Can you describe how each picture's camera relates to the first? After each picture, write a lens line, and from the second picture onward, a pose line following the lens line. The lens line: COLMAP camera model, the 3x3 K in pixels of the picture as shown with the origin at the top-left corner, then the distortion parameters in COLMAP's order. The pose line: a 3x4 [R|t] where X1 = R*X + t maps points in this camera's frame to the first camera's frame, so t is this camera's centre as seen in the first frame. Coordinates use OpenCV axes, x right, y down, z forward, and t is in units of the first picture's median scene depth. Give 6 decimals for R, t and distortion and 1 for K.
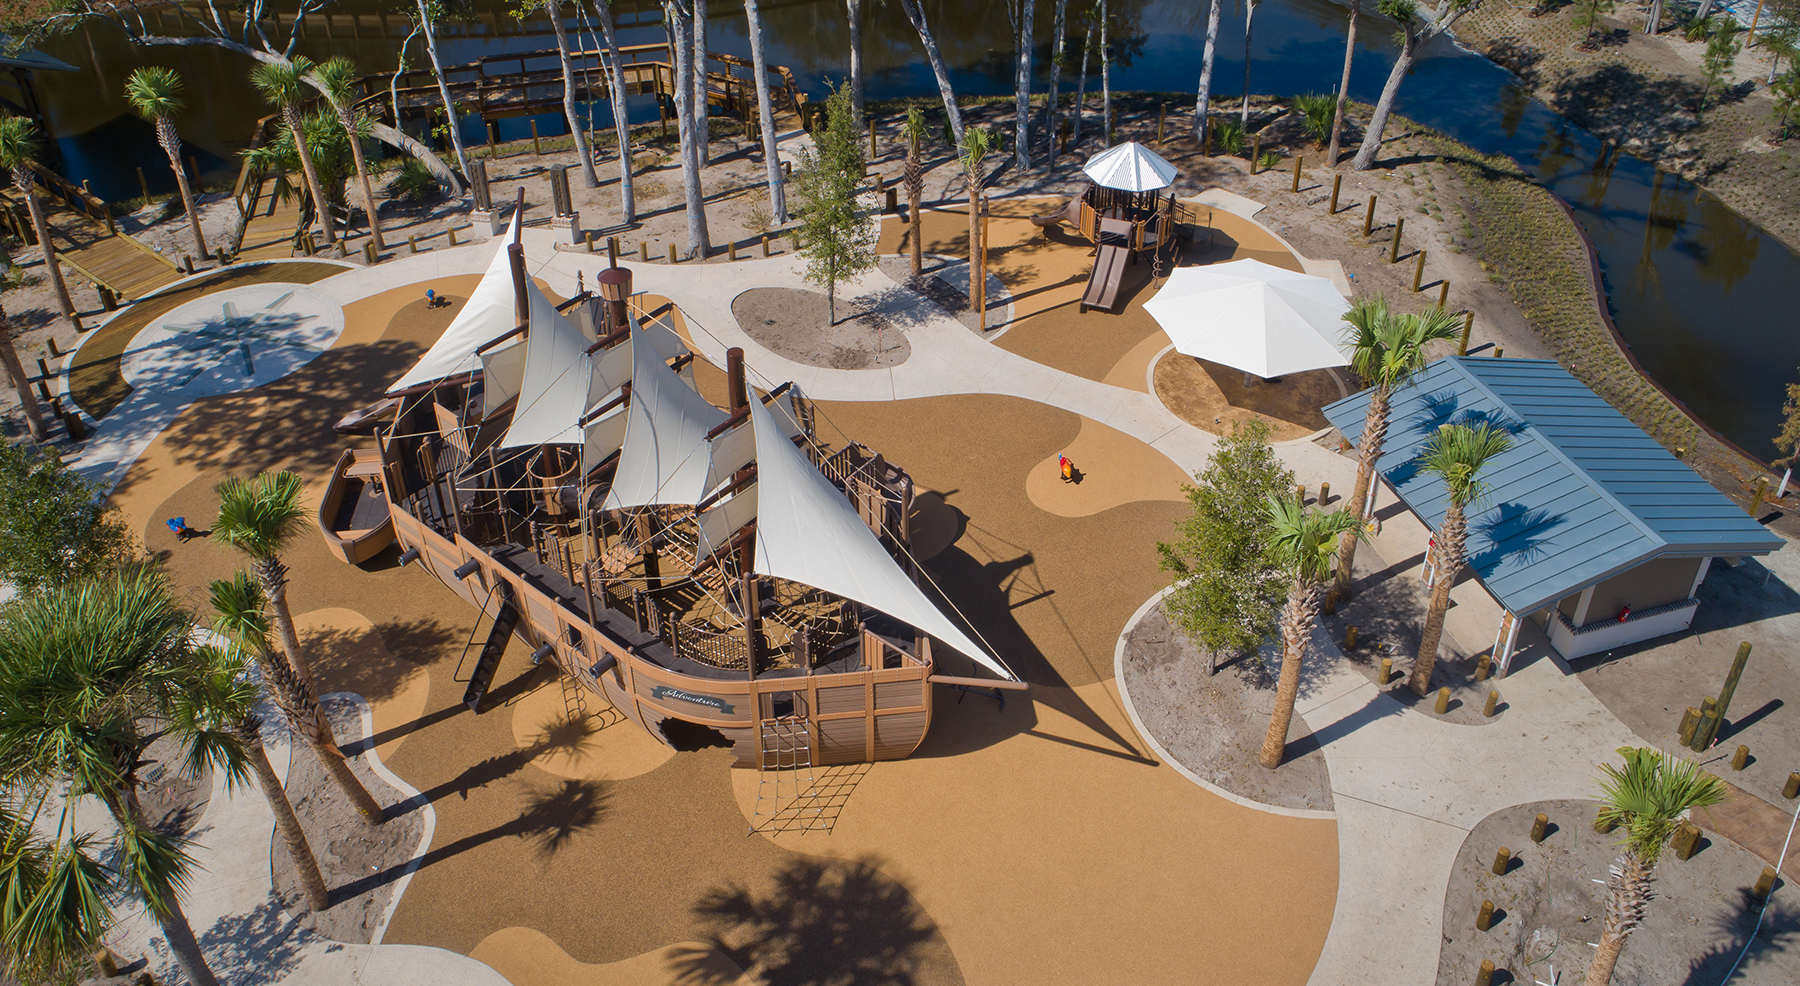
lens RADIAL K [[1368.0, 0, 883.4], [0, 1368.0, 370.2], [0, 0, 1]] dist [-0.002194, 0.003291]
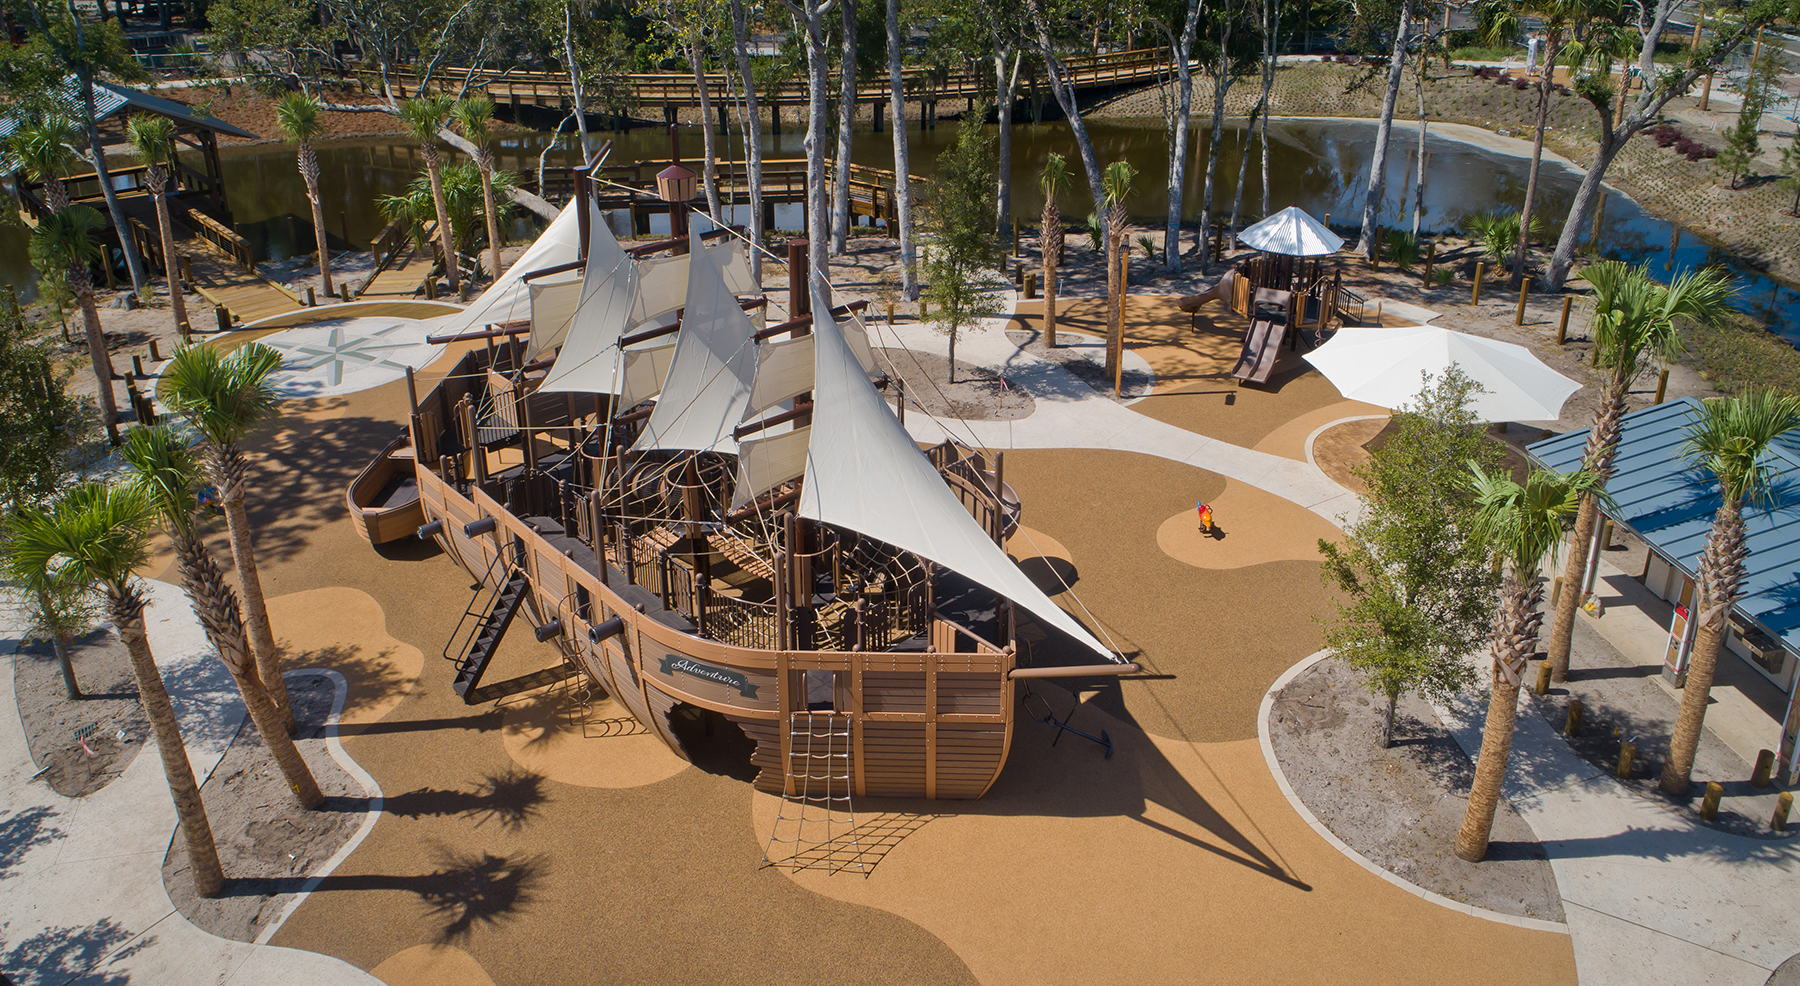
lens RADIAL K [[1280.8, 0, 901.9], [0, 1280.8, 373.7], [0, 0, 1]] dist [-0.005664, 0.003836]
pose [[0.991277, 0.060816, -0.116924, 0.041550], [-0.082988, 0.977230, -0.195279, 0.183679], [0.102386, 0.203279, 0.973753, 0.231828]]
